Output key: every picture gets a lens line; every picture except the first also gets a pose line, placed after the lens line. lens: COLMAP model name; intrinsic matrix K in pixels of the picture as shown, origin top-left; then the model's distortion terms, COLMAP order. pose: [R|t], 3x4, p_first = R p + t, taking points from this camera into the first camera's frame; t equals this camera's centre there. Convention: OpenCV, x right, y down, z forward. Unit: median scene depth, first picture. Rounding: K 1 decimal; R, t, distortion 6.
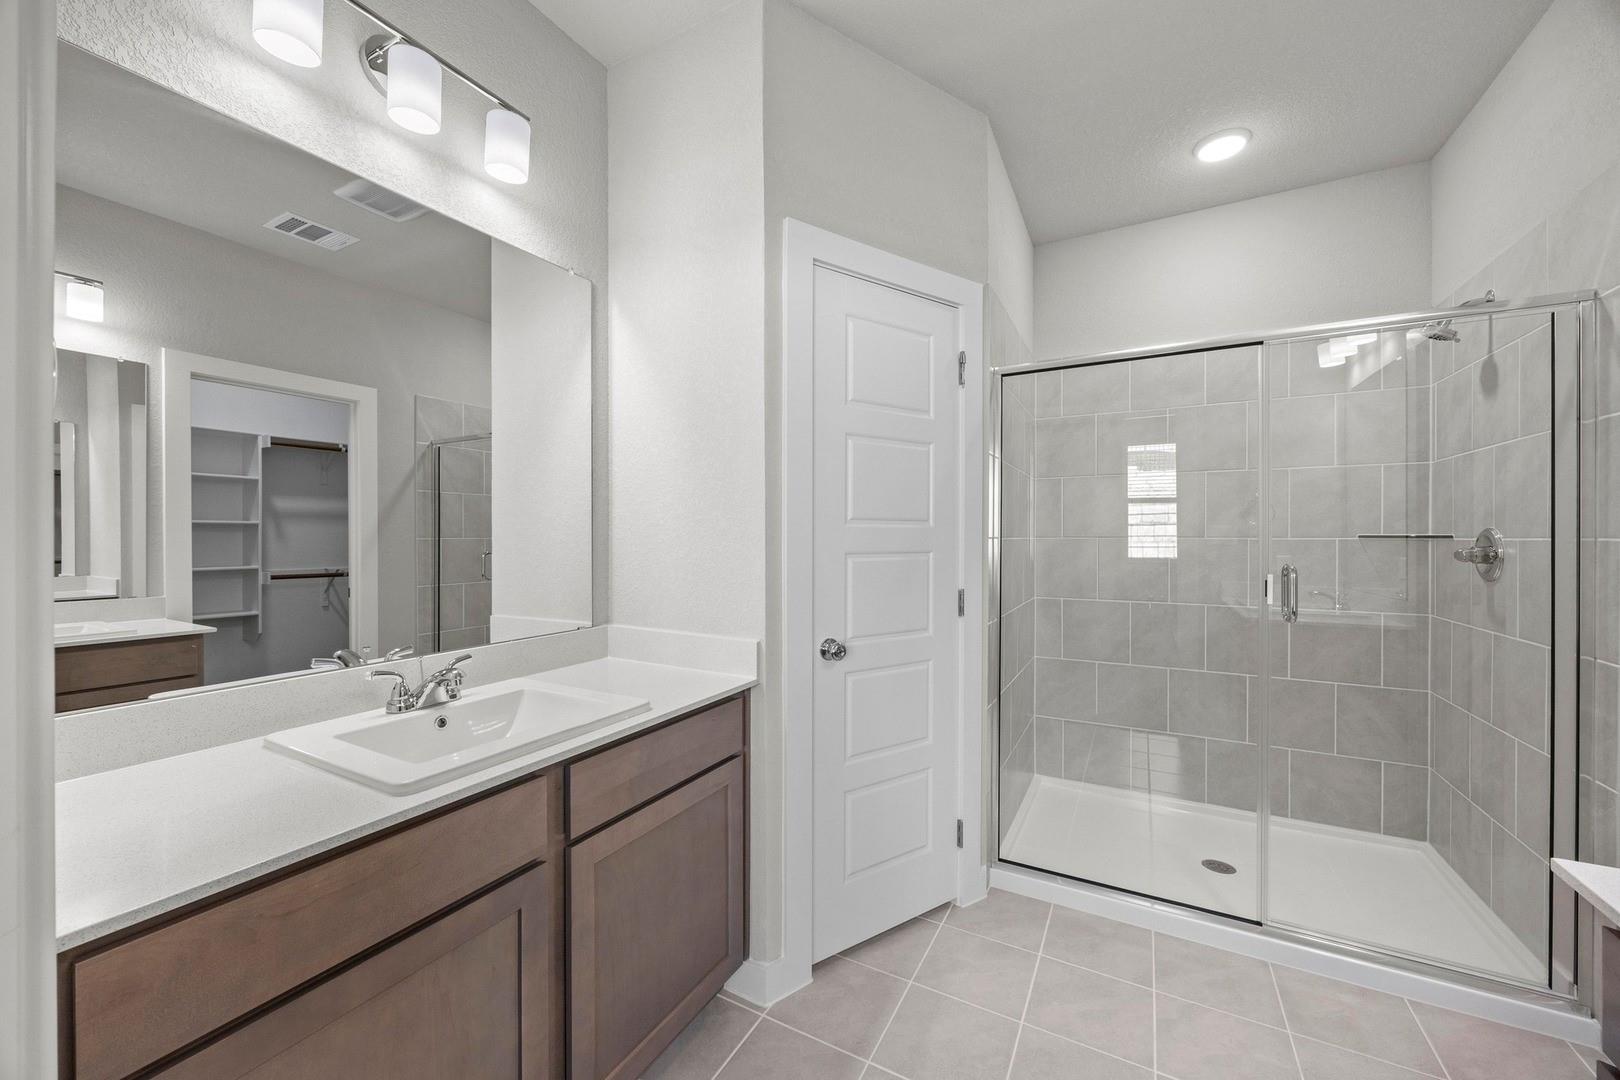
lens RADIAL K [[617.3, 0, 800.5], [0, 617.3, 539.3], [0, 0, 1]] dist [-0.003253, 0.000616]
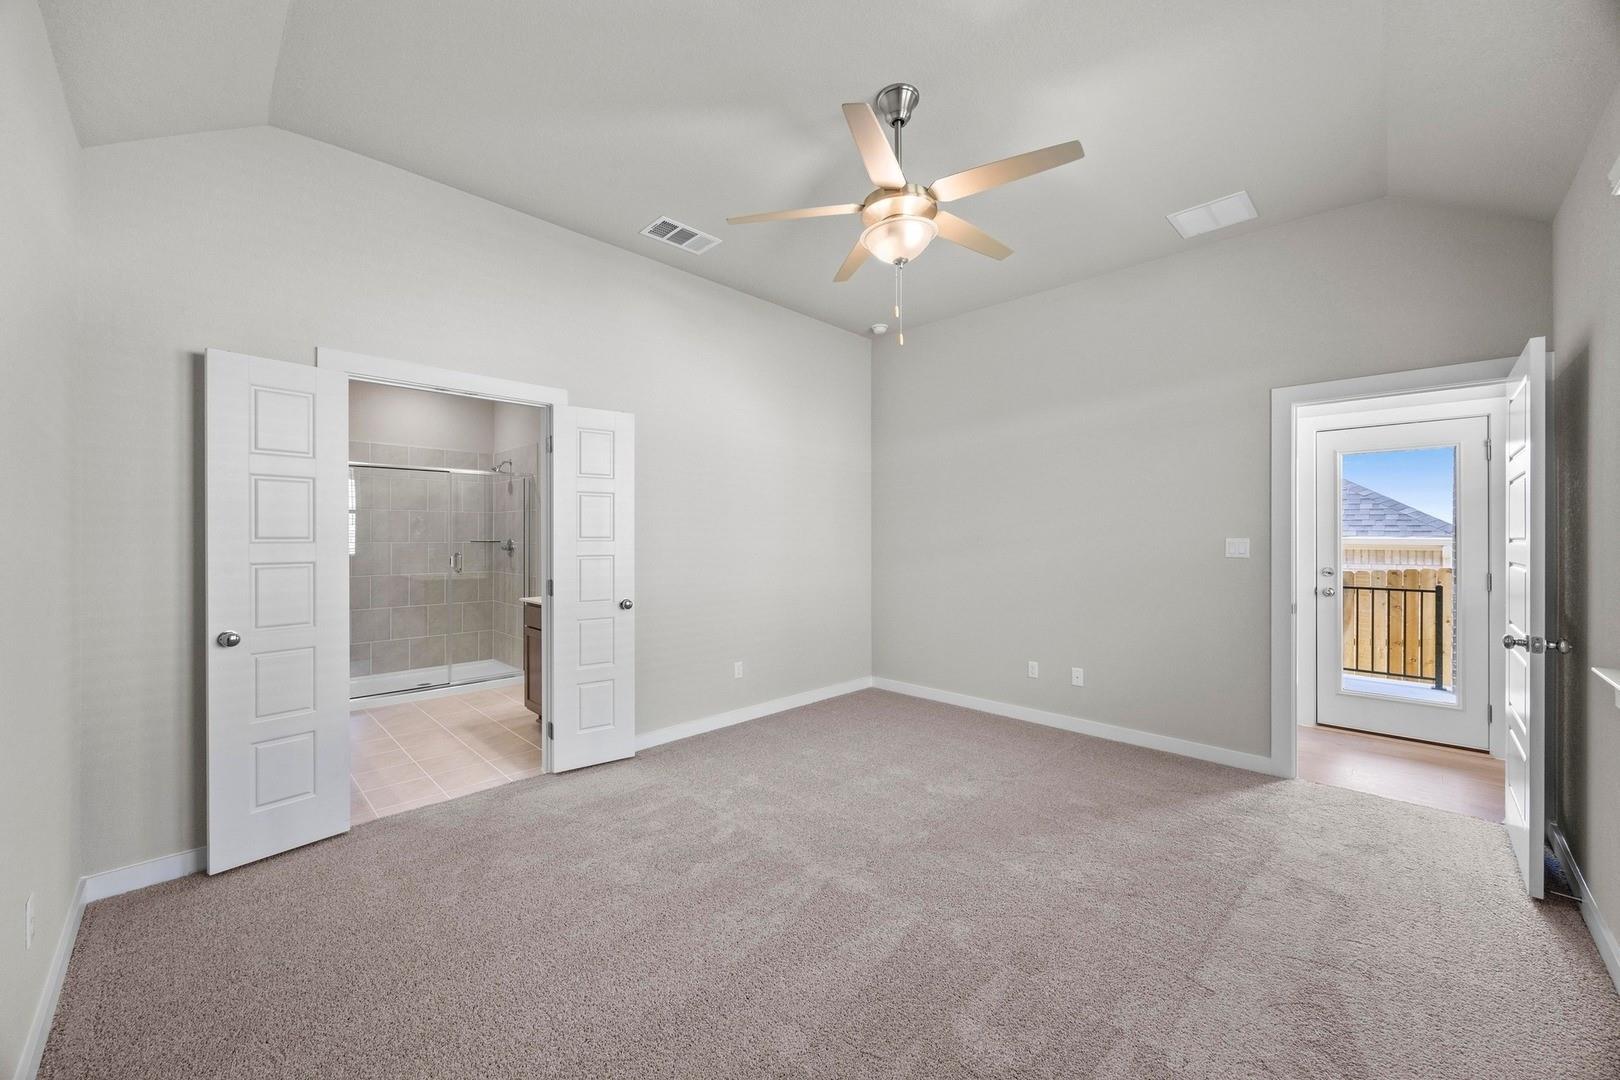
lens RADIAL K [[617.3, 0, 813.9], [0, 617.3, 538.0], [0, 0, 1]] dist [-0.003253, 0.000616]
pose [[0.260910, -0.000562, 0.965363, -1.251563], [0.003949, 0.999992, -0.000486, -0.013218], [-0.965355, 0.003939, 0.260910, -1.085895]]
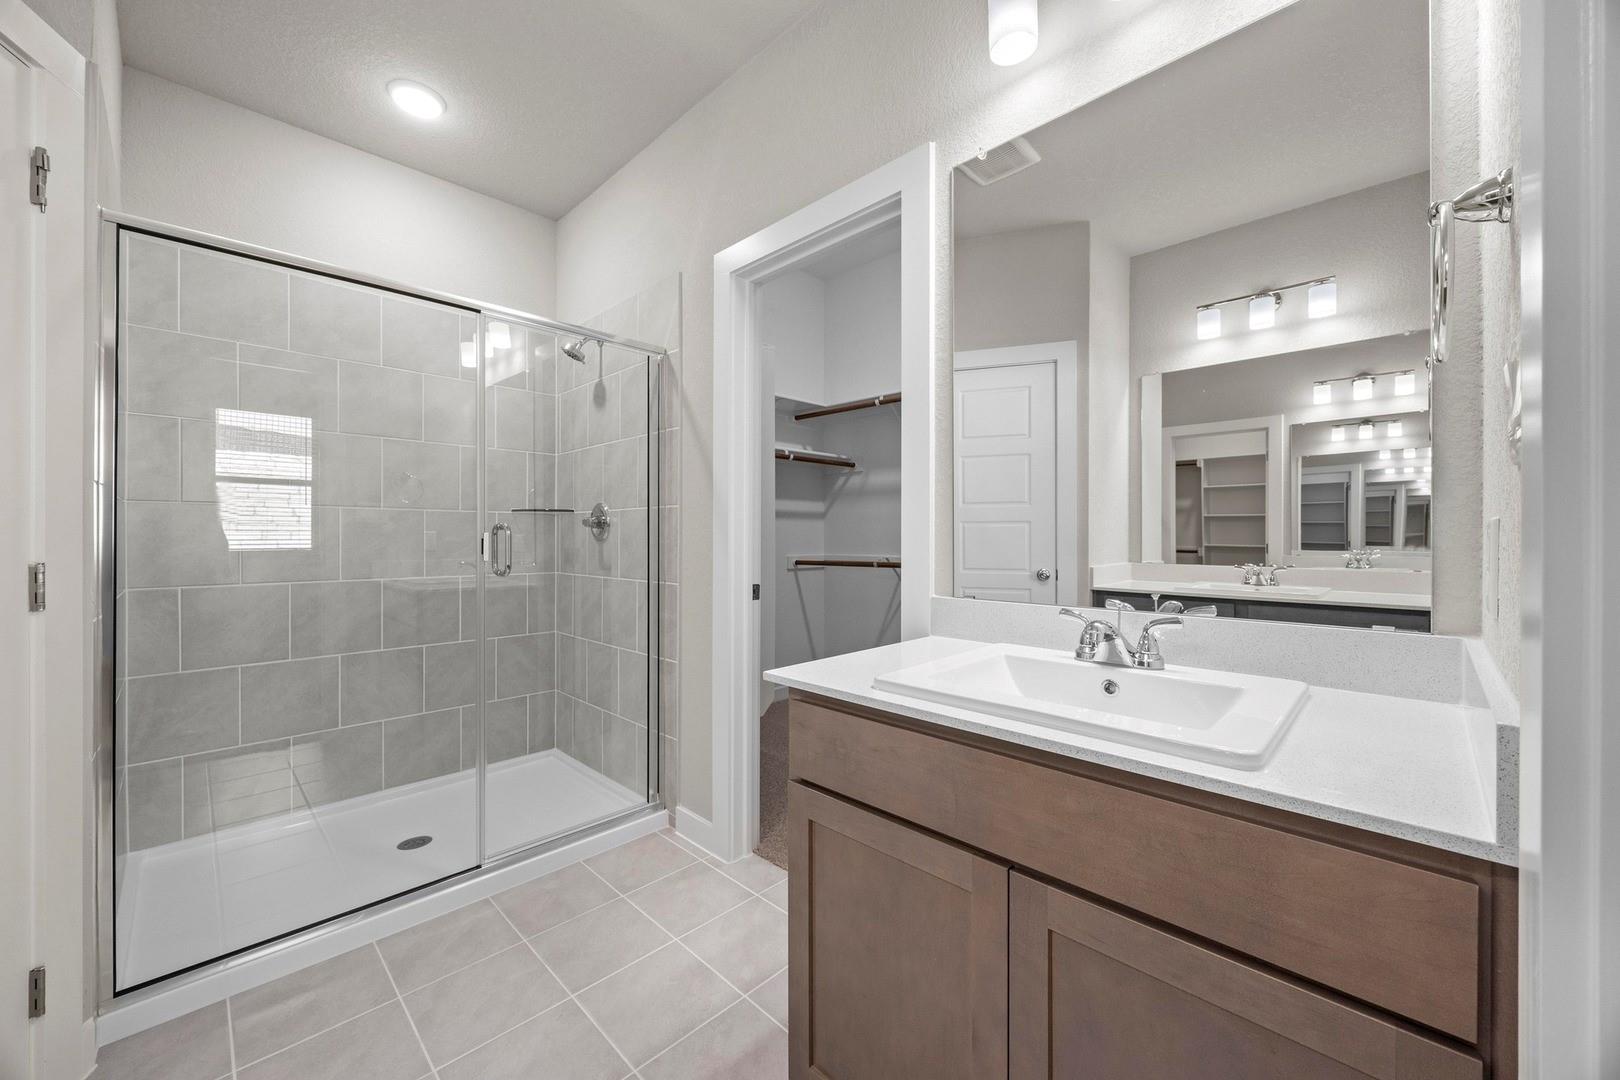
lens RADIAL K [[617.3, 0, 803.5], [0, 617.3, 543.0], [0, 0, 1]] dist [-0.003253, 0.000616]
pose [[0.265109, -0.005662, 0.964202, -0.100131], [0.002568, 0.999983, 0.005166, 0.059787], [-0.964215, 0.001107, 0.265120, 0.163452]]
